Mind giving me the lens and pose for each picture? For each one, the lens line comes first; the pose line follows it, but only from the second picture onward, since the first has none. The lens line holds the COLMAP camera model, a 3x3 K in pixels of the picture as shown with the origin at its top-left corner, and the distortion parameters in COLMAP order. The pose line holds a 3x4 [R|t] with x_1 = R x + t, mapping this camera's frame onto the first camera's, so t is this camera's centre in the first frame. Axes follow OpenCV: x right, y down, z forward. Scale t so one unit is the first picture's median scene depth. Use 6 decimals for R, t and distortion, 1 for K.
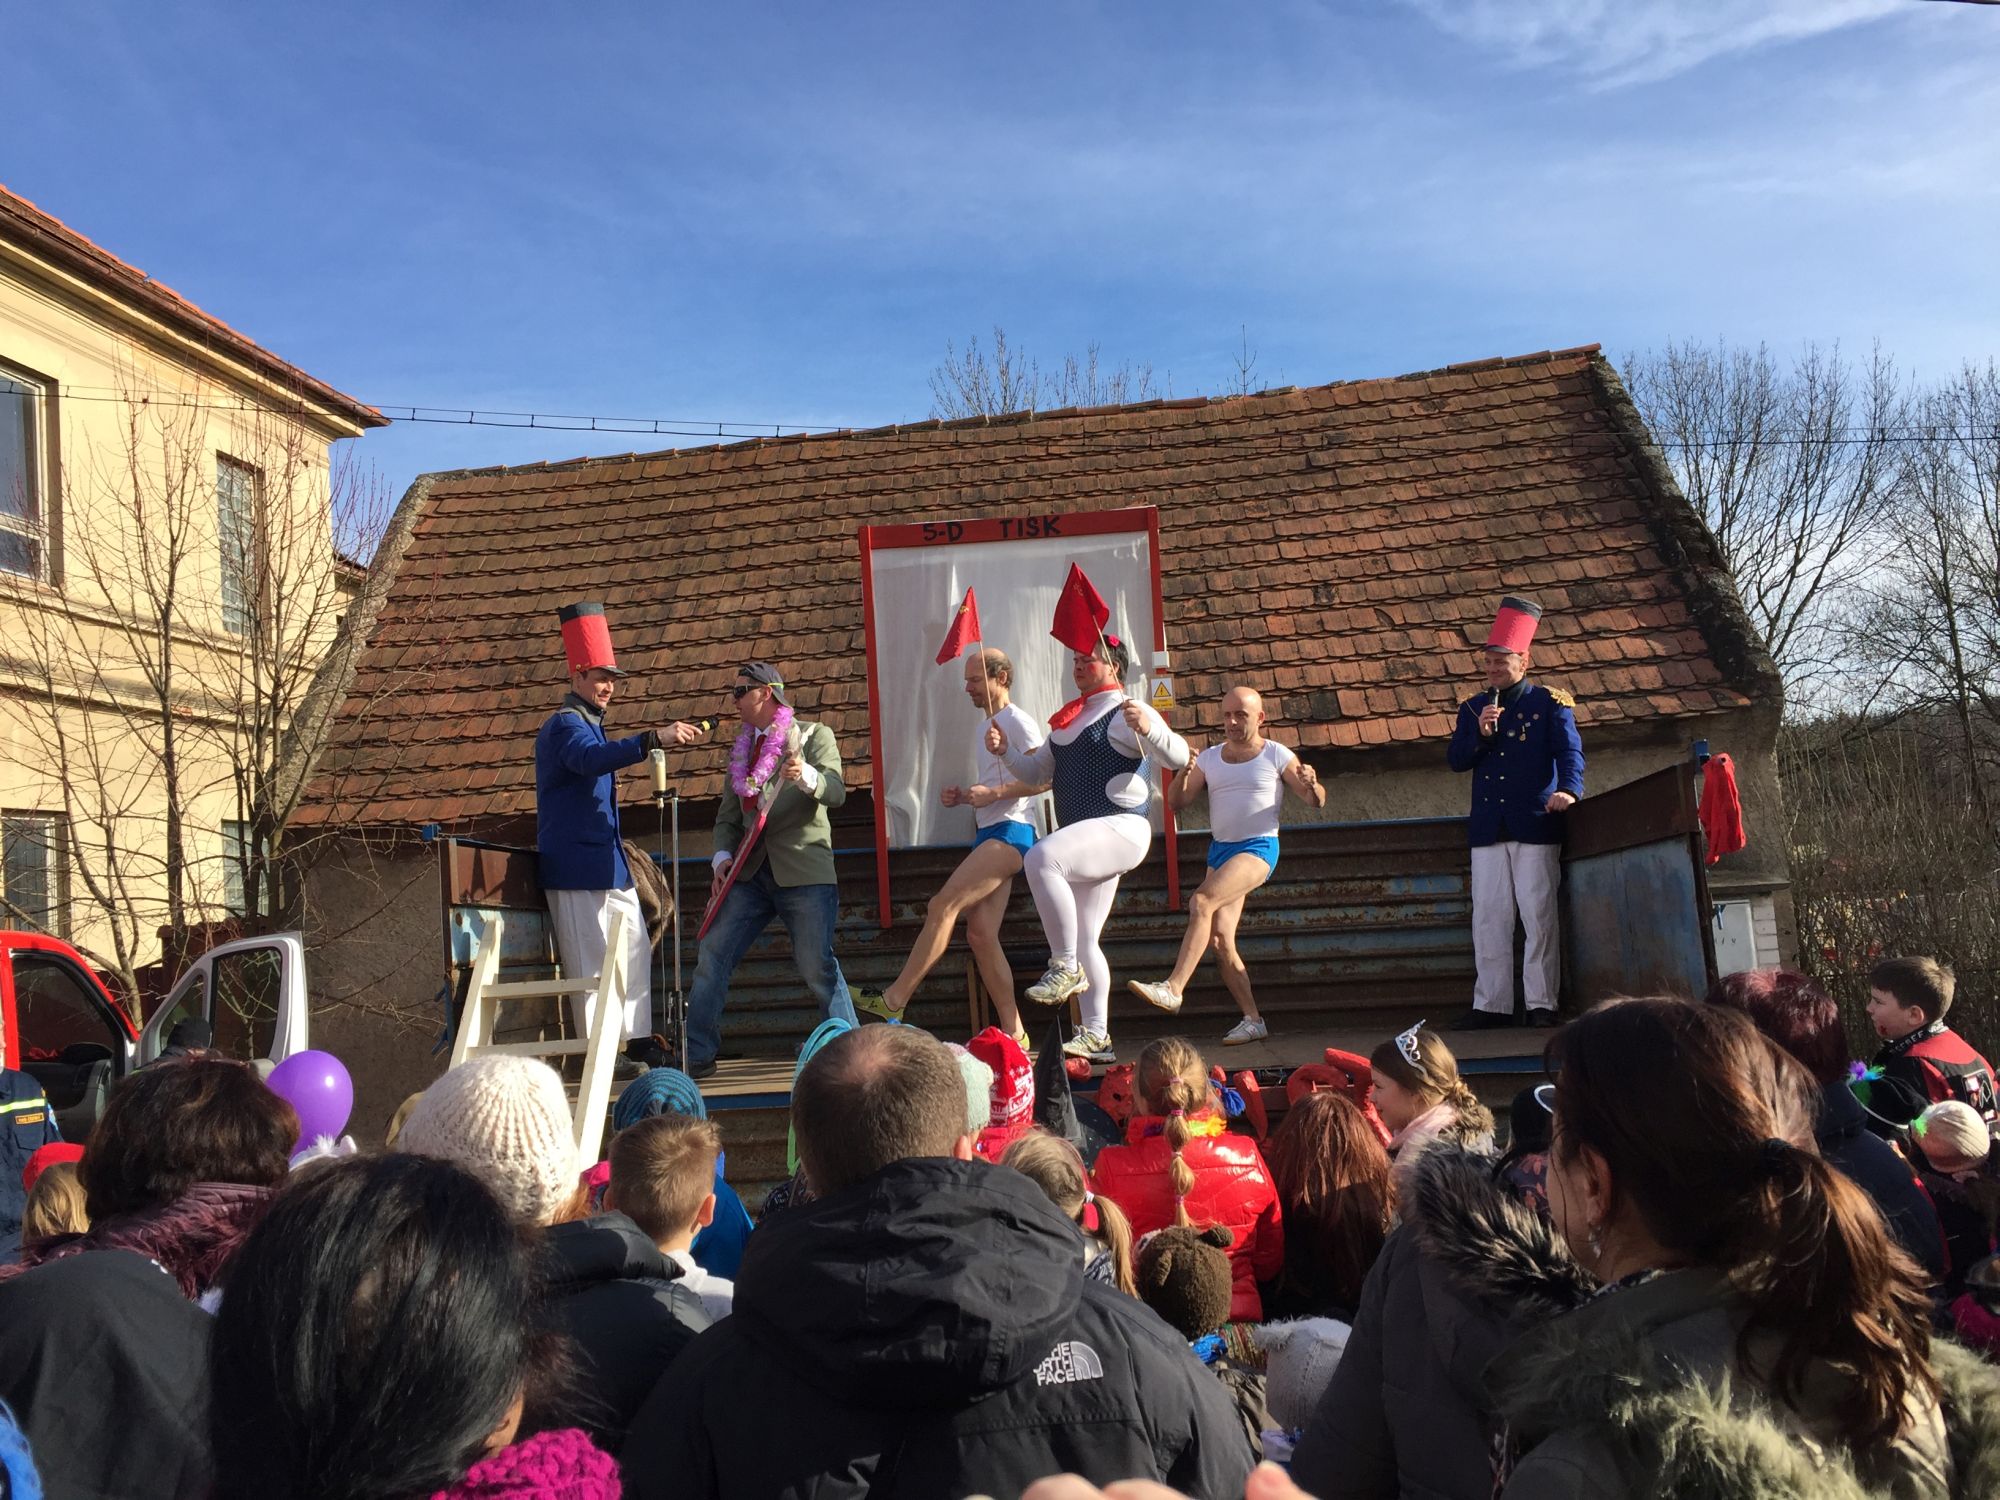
lens RADIAL K [[1664.2, 0, 1000.0], [0, 1664.2, 750.0], [0, 0, 1]] dist [0.076772, -0.104556]
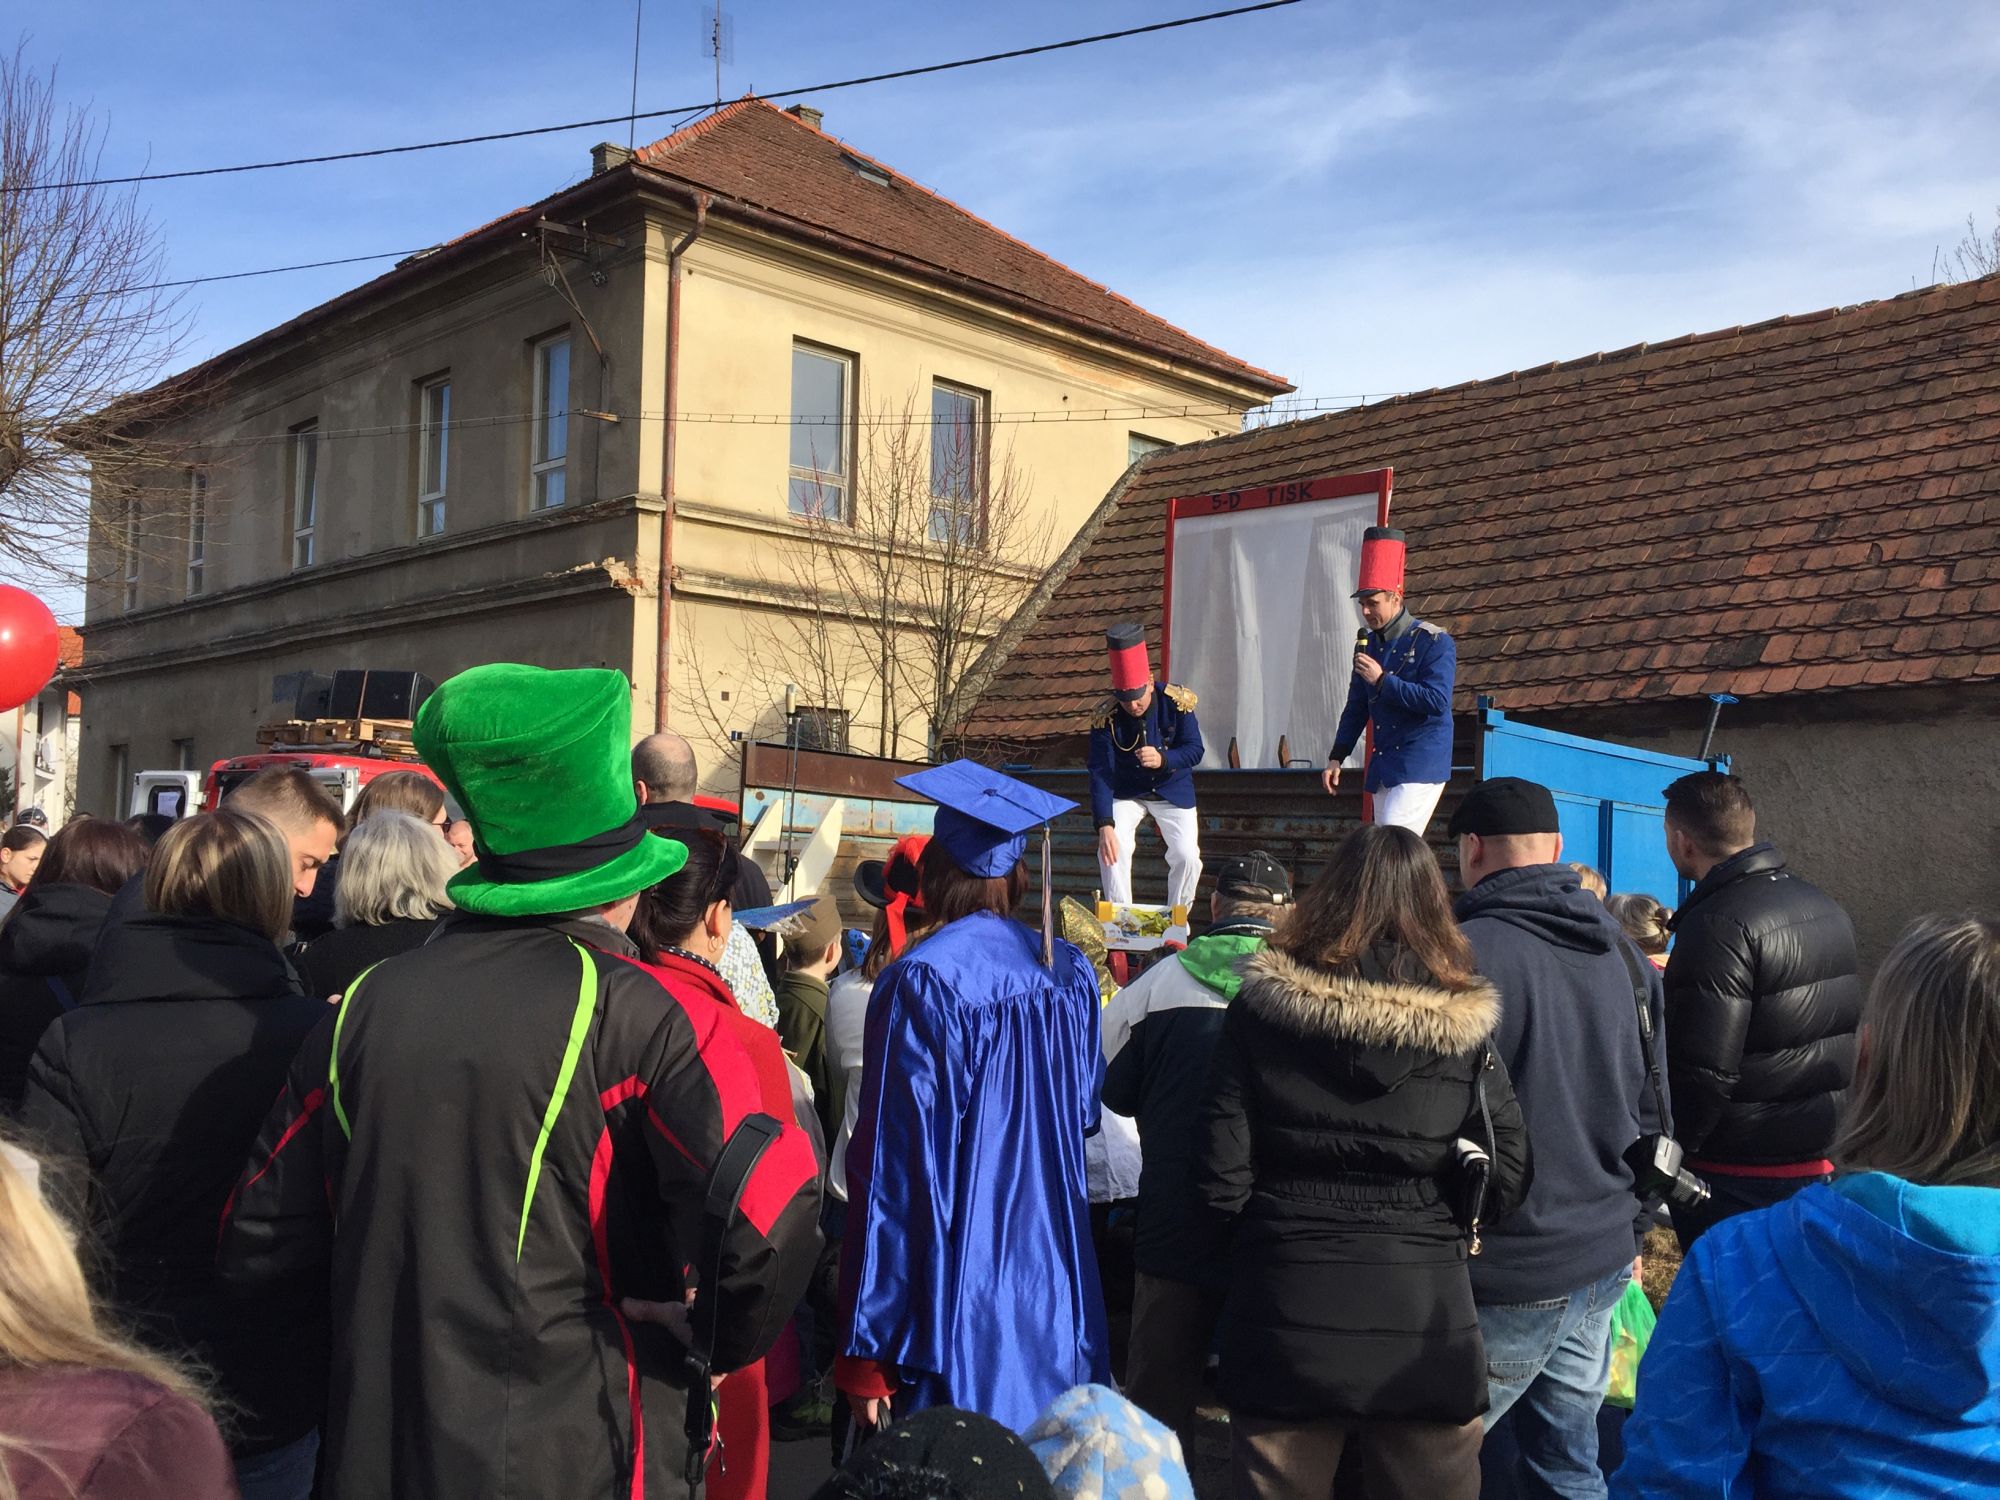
lens RADIAL K [[1664.2, 0, 1000.0], [0, 1664.2, 750.0], [0, 0, 1]] dist [0.076772, -0.104556]
pose [[0.783647, 0.043975, -0.619647, 0.394051], [-0.018714, 0.998710, 0.047209, -0.006903], [0.620924, -0.025399, 0.783459, -0.007858]]
